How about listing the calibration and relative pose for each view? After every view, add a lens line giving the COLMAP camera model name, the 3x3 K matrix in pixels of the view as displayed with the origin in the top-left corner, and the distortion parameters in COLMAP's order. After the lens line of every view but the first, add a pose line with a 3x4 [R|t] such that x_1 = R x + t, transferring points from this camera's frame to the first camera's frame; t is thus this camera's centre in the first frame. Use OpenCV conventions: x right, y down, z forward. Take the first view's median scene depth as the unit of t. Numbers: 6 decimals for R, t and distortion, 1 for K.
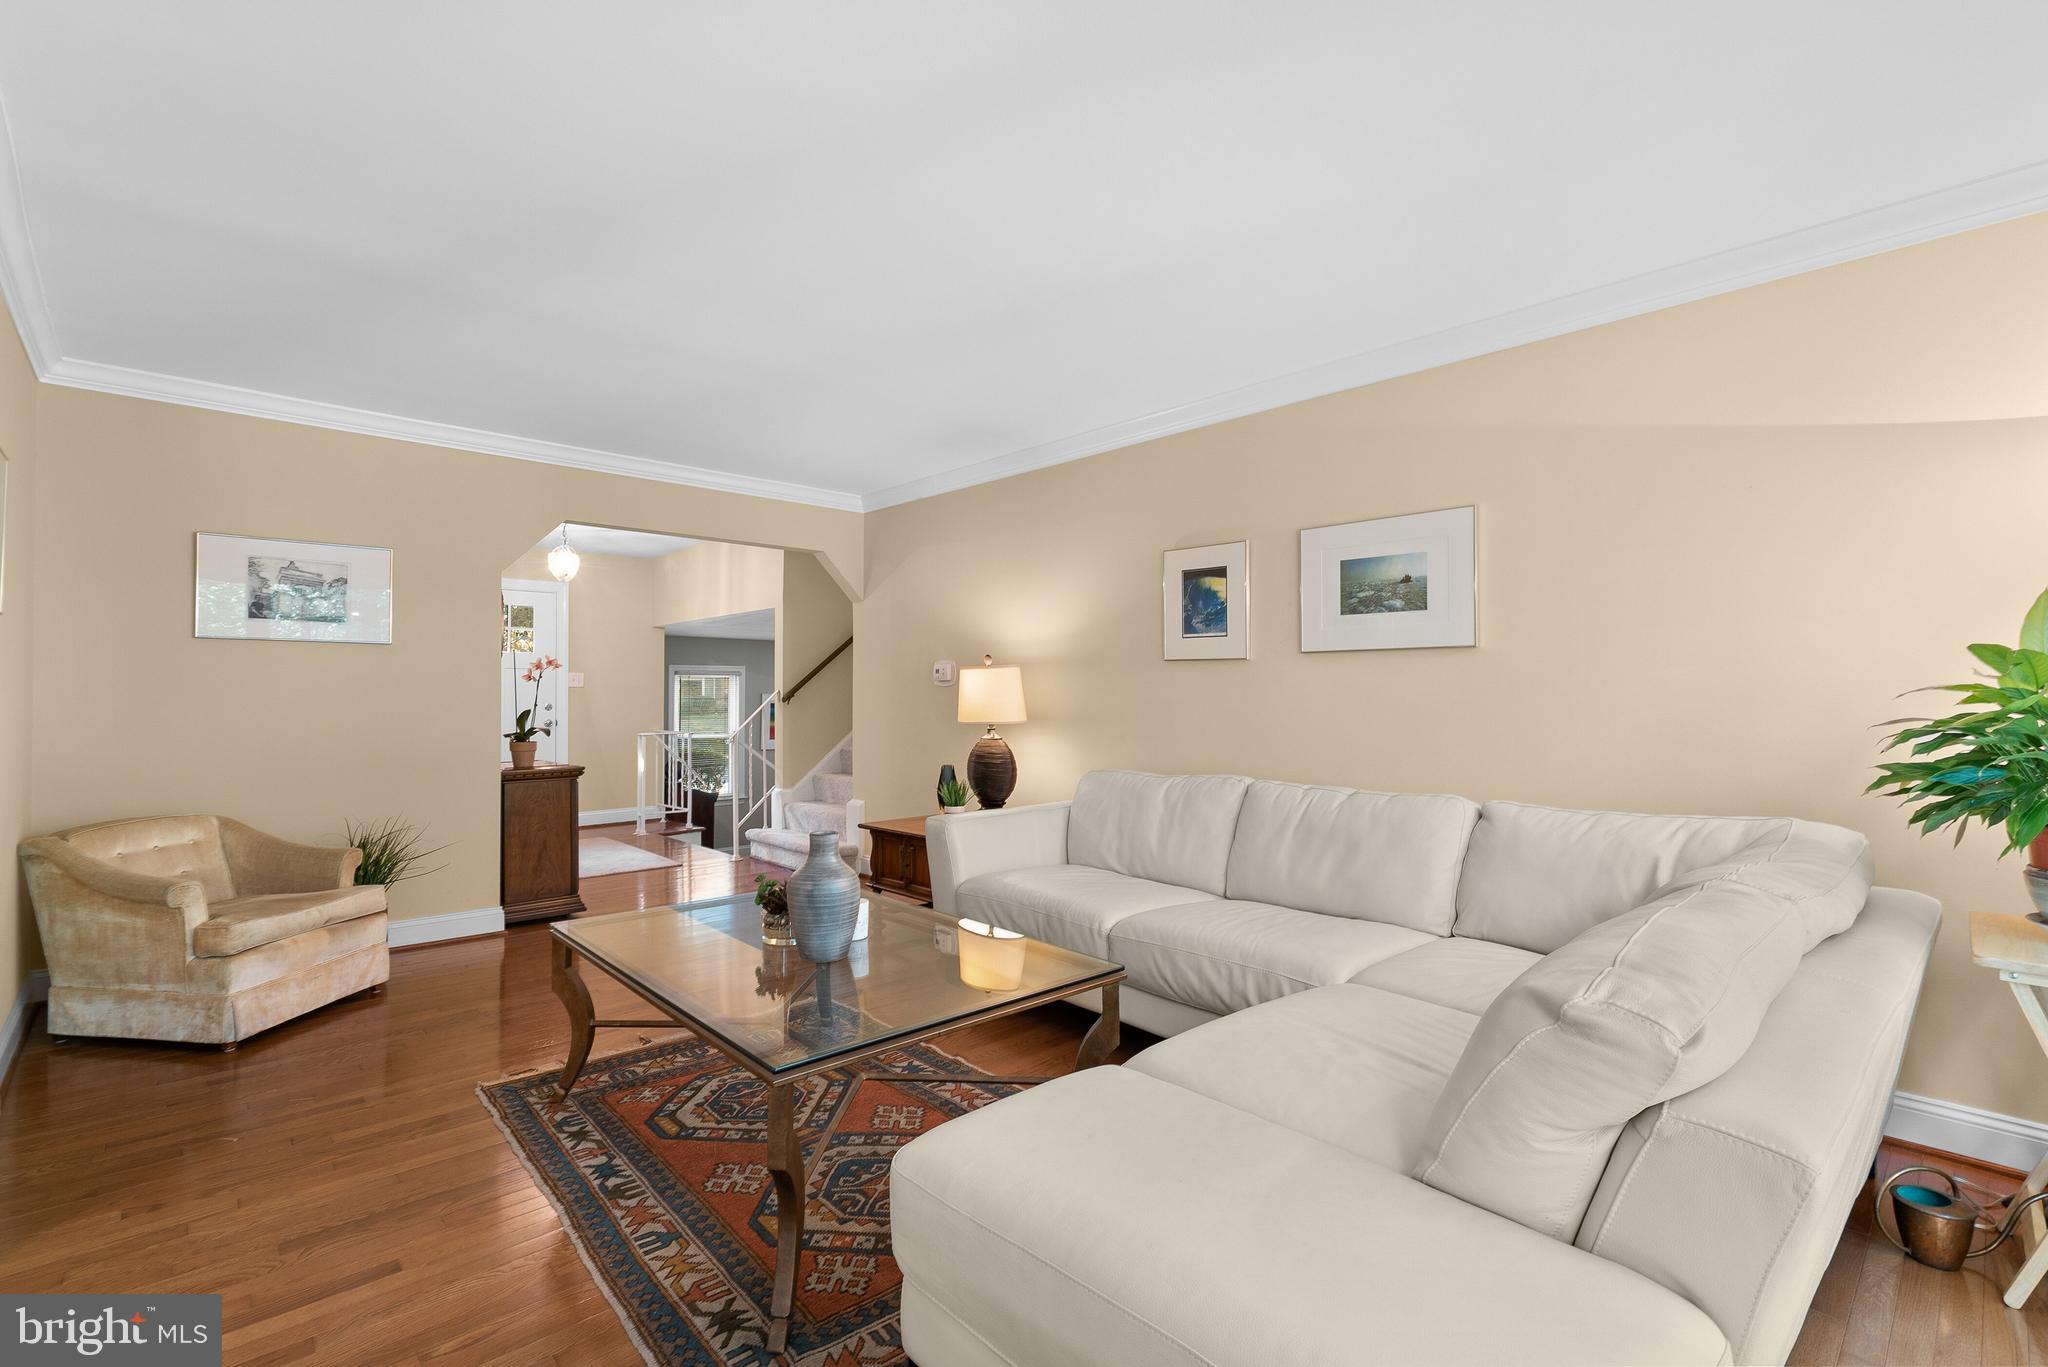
lens RADIAL K [[925.6, 0, 1036.9], [0, 925.6, 693.5], [0, 0, 1]] dist [-0.002642, 0.000752]
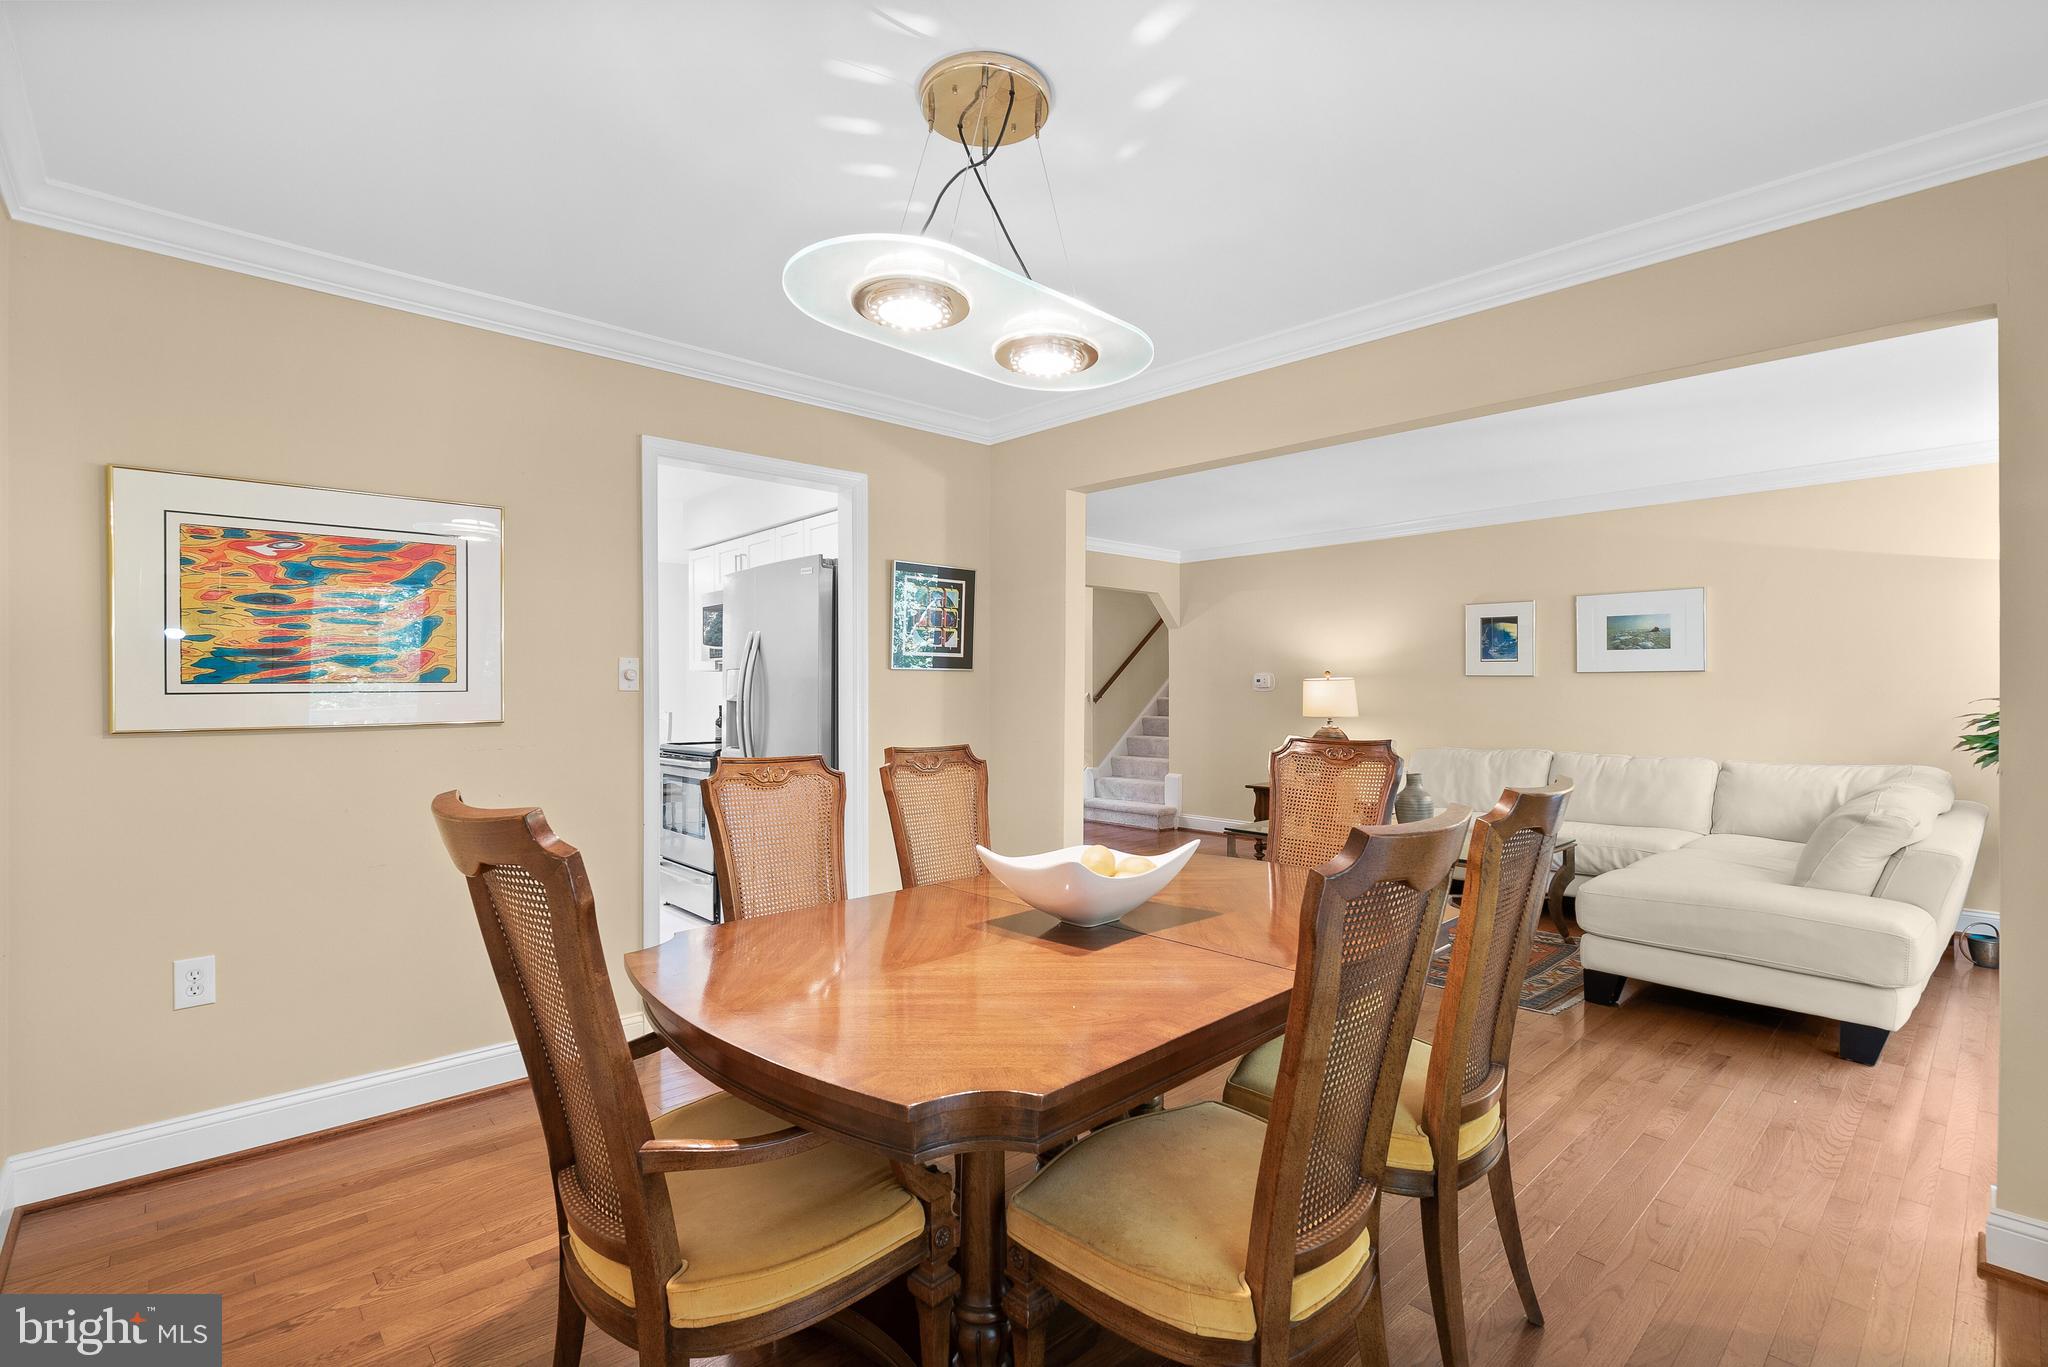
lens RADIAL K [[941.6, 0, 1025.0], [0, 941.6, 687.6], [0, 0, 1]] dist [0.000347, -0.000008]
pose [[0.999997, -0.002176, 0.001500, -0.702194], [0.002176, 0.999998, -0.000049, -0.021497], [-0.001500, 0.000052, 0.999999, -0.655933]]
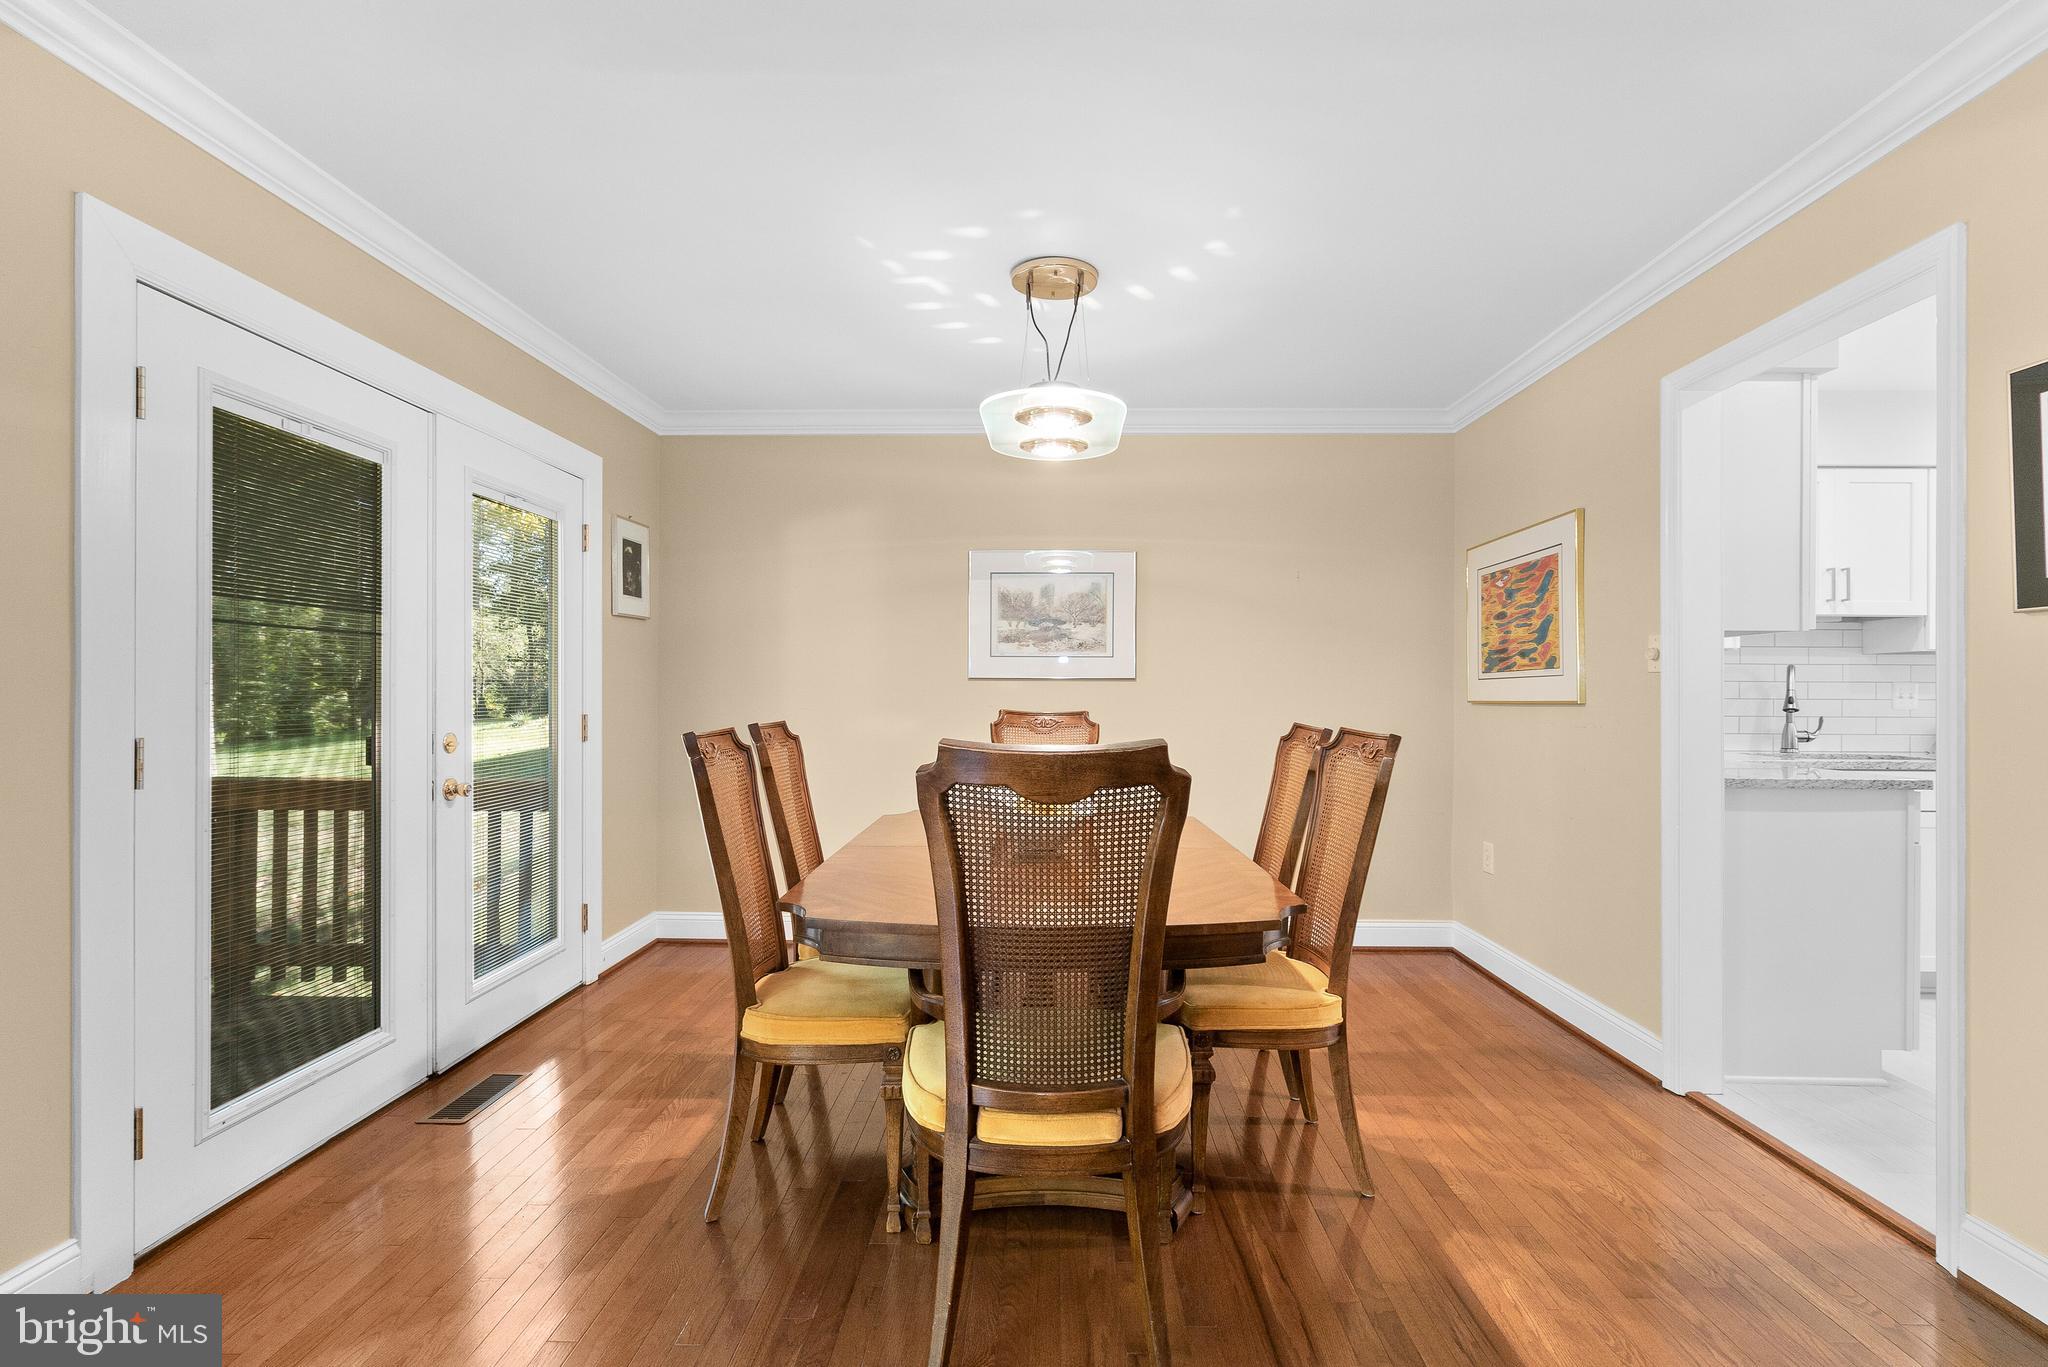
lens RADIAL K [[925.6, 0, 1036.9], [0, 925.6, 693.5], [0, 0, 1]] dist [-0.002642, 0.000752]
pose [[-0.695835, -0.002578, -0.718197, -0.121589], [-0.004007, 0.999992, 0.000293, 0.001330], [0.718191, 0.003082, -0.695840, 0.465698]]
